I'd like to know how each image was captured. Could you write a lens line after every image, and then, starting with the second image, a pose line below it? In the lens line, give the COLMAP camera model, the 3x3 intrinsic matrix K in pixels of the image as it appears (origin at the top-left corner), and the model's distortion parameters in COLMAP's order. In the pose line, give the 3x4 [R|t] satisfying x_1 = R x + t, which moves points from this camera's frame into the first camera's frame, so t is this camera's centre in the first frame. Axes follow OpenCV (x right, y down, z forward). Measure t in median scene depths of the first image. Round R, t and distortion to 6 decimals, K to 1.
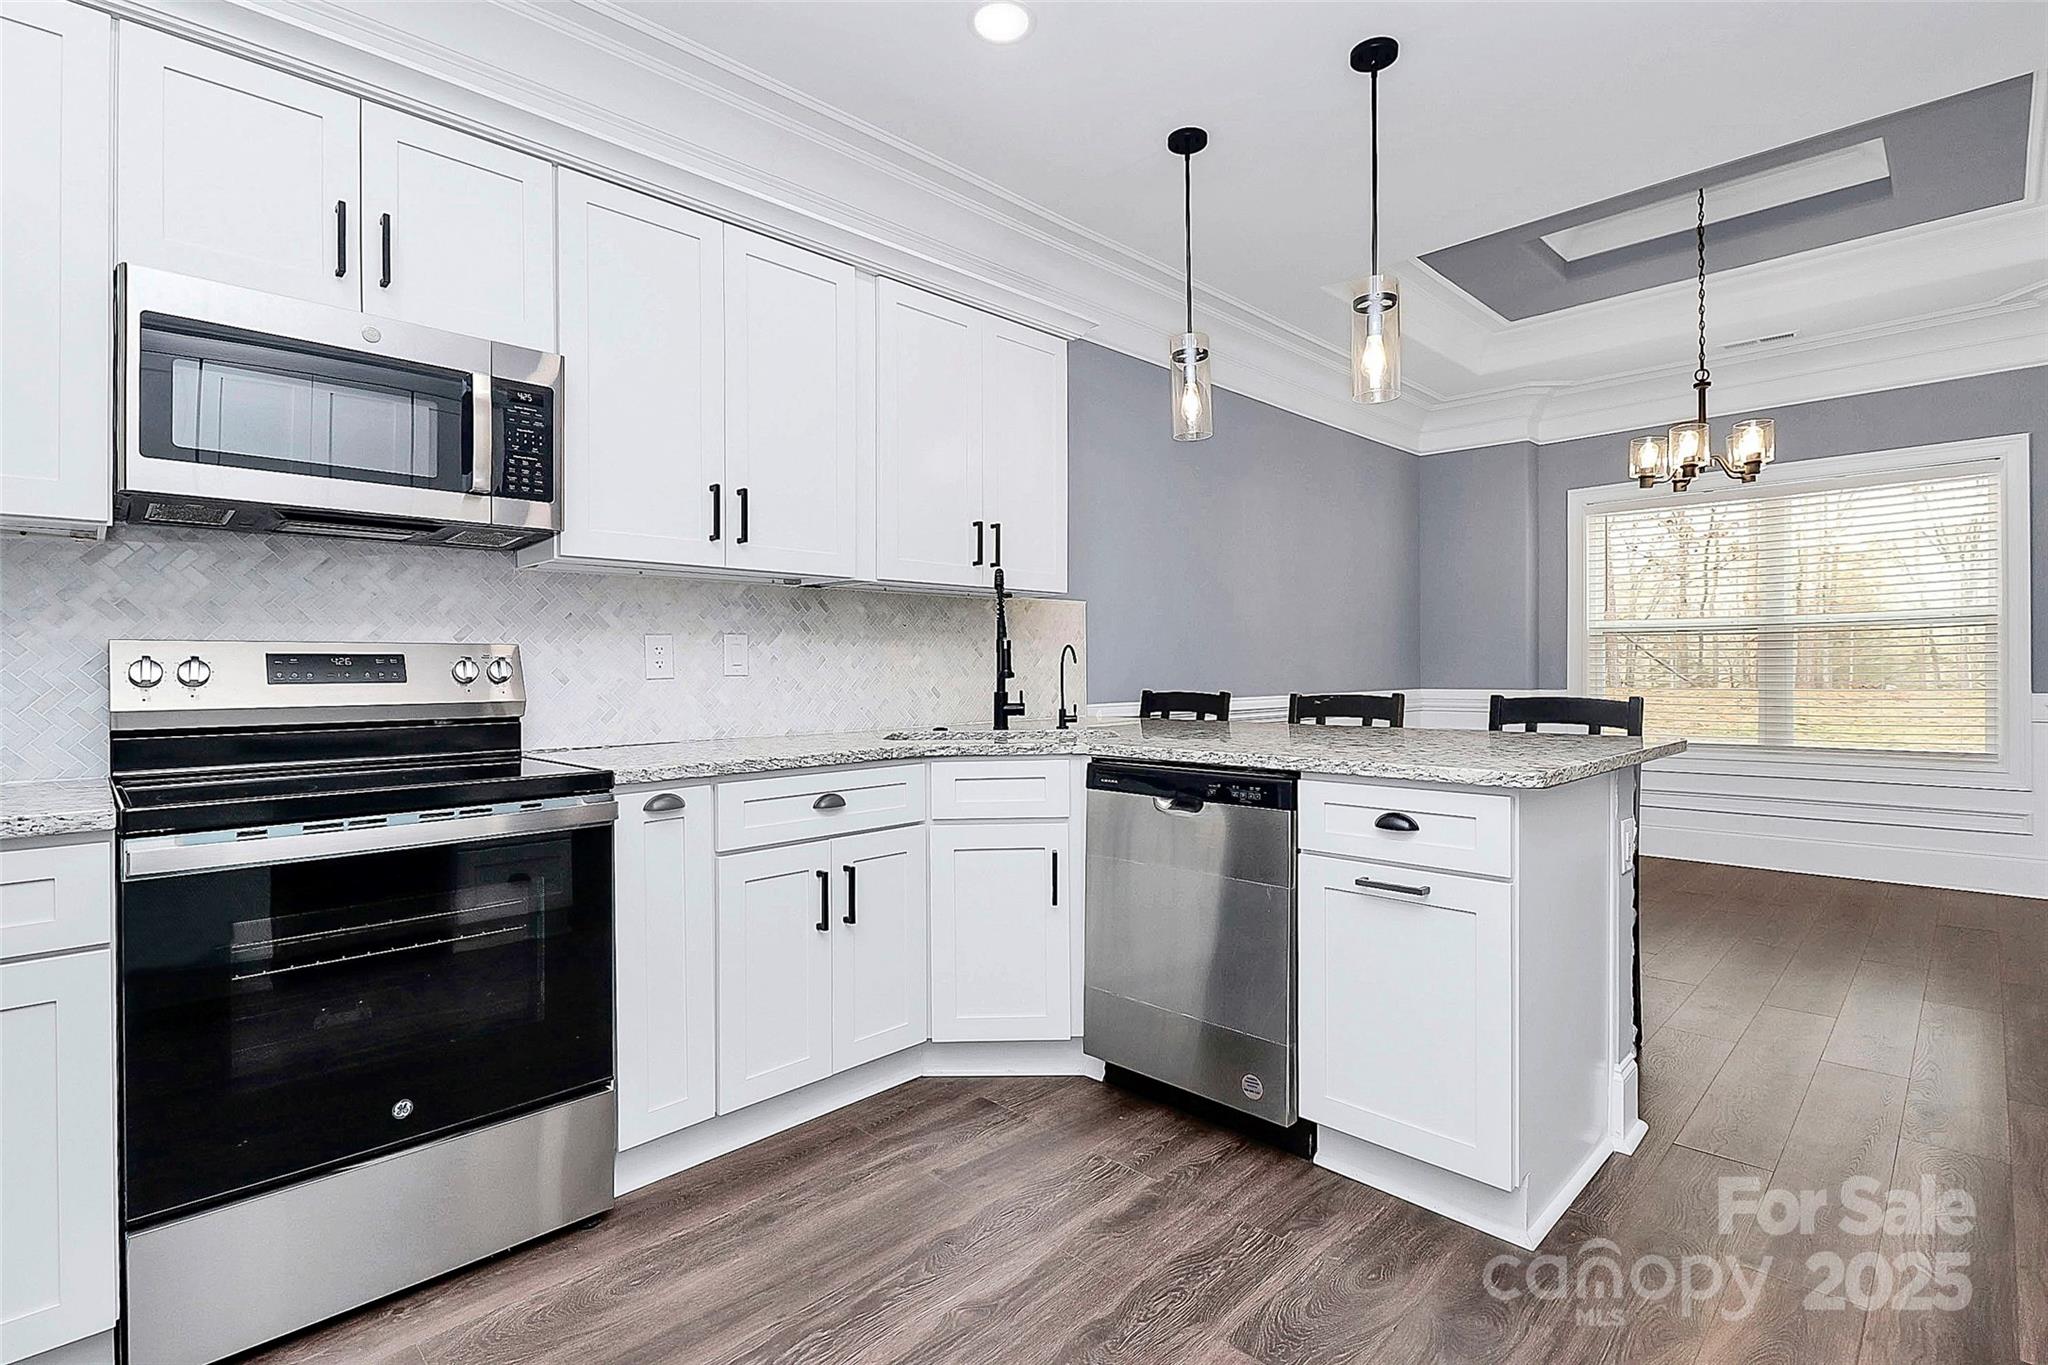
lens RADIAL K [[986.8, 0, 996.7], [0, 986.8, 653.4], [0, 0, 1]] dist [0.001798, -0.002672]
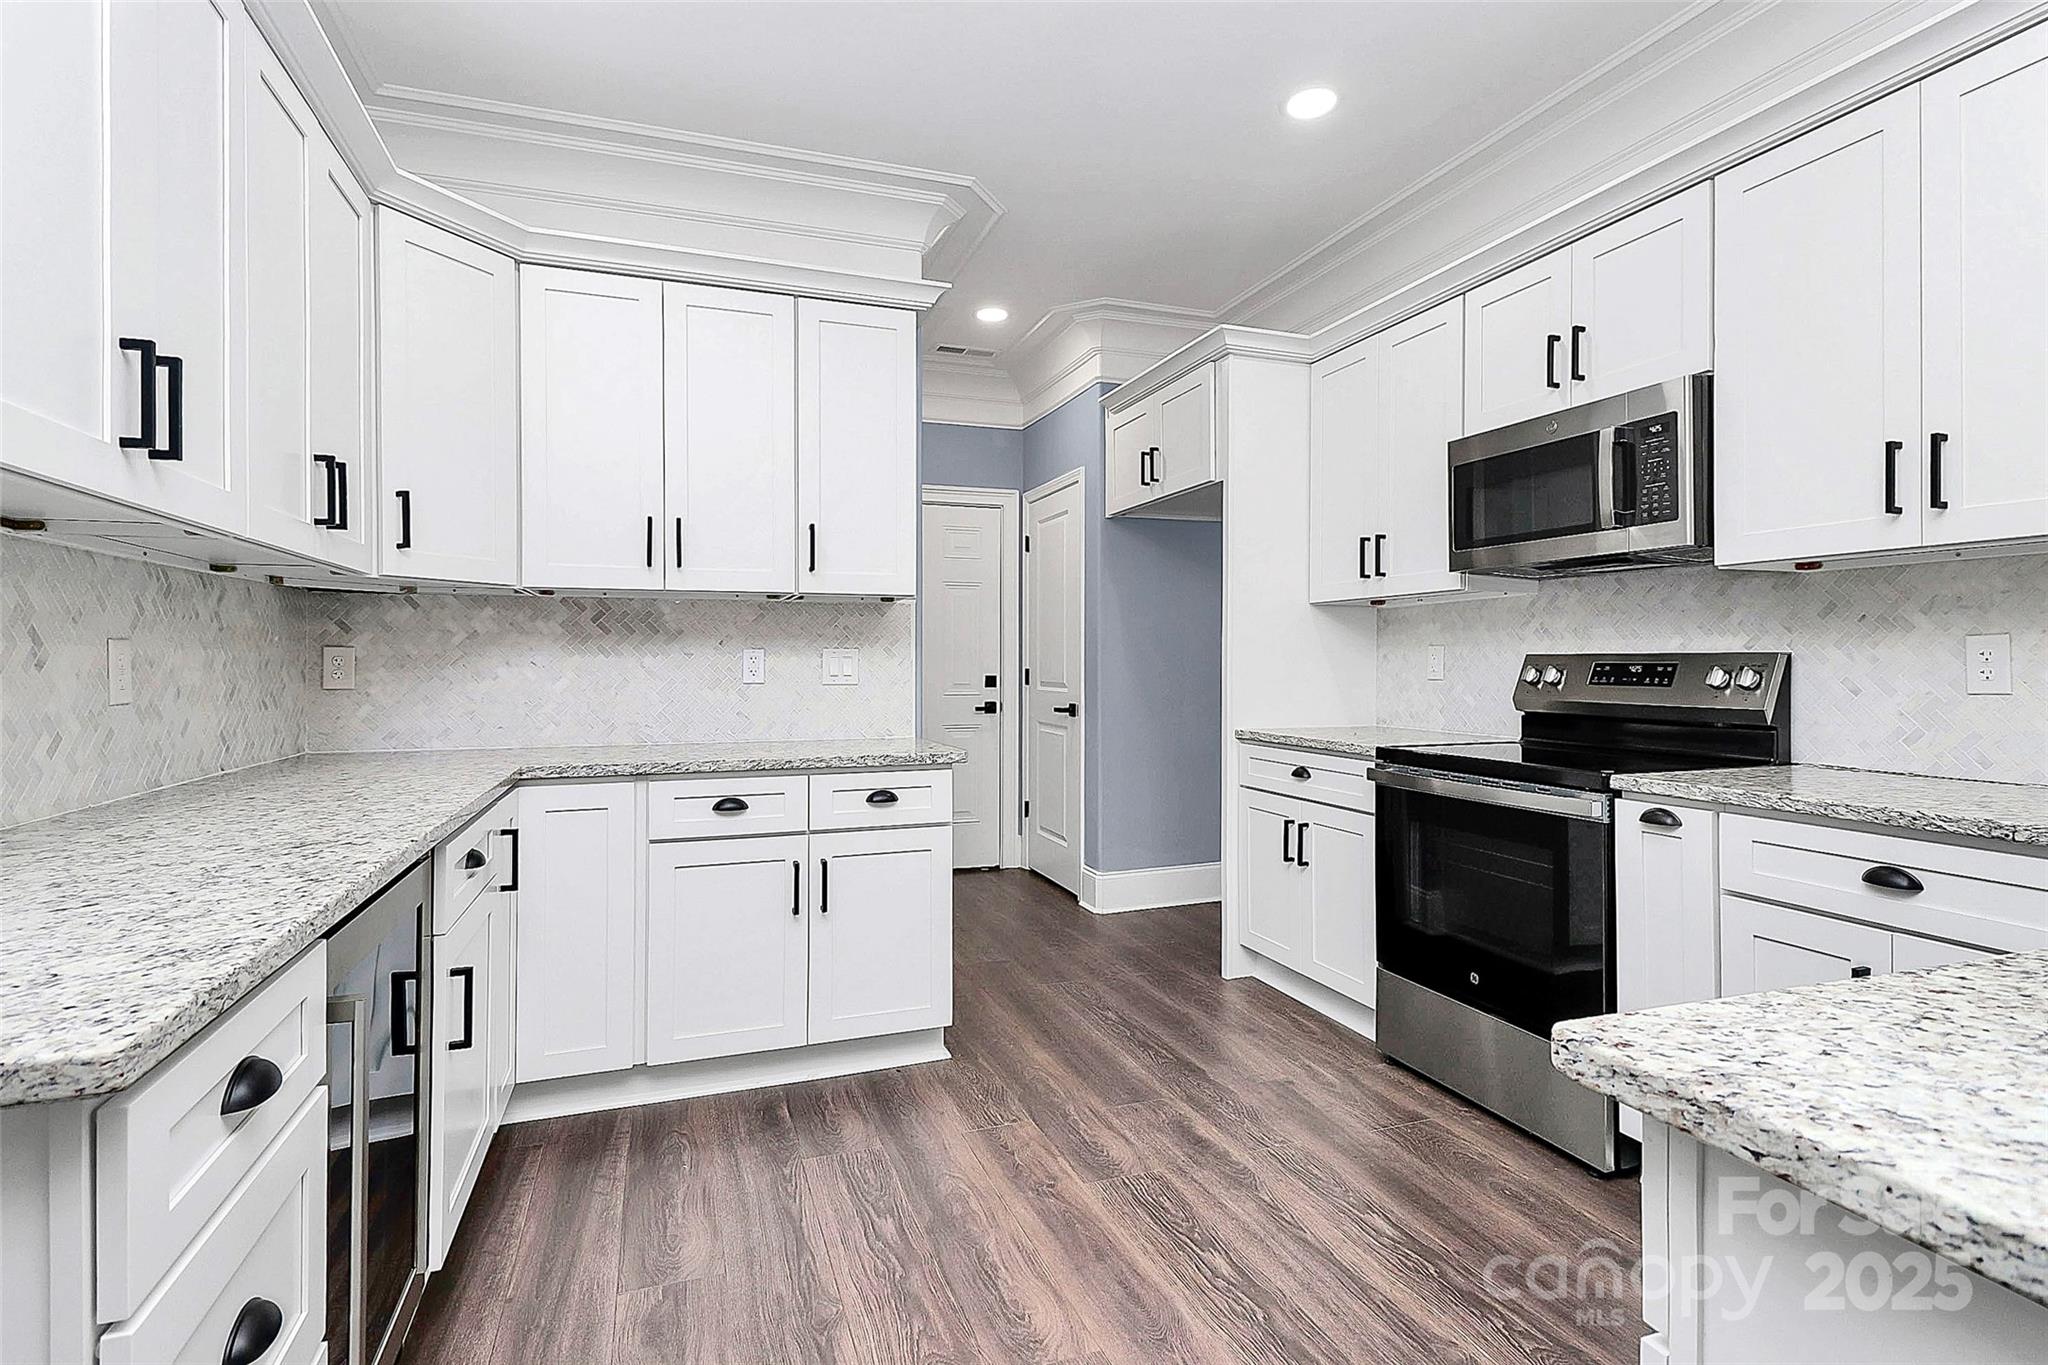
lens RADIAL K [[986.8, 0, 1026.8], [0, 986.8, 670.1], [0, 0, 1]] dist [0.001798, -0.002672]
pose [[-0.409966, 0.016925, -0.911944, 0.679654], [0.022026, 0.999720, 0.008653, -0.014071], [0.911835, -0.016539, -0.410224, 0.674943]]
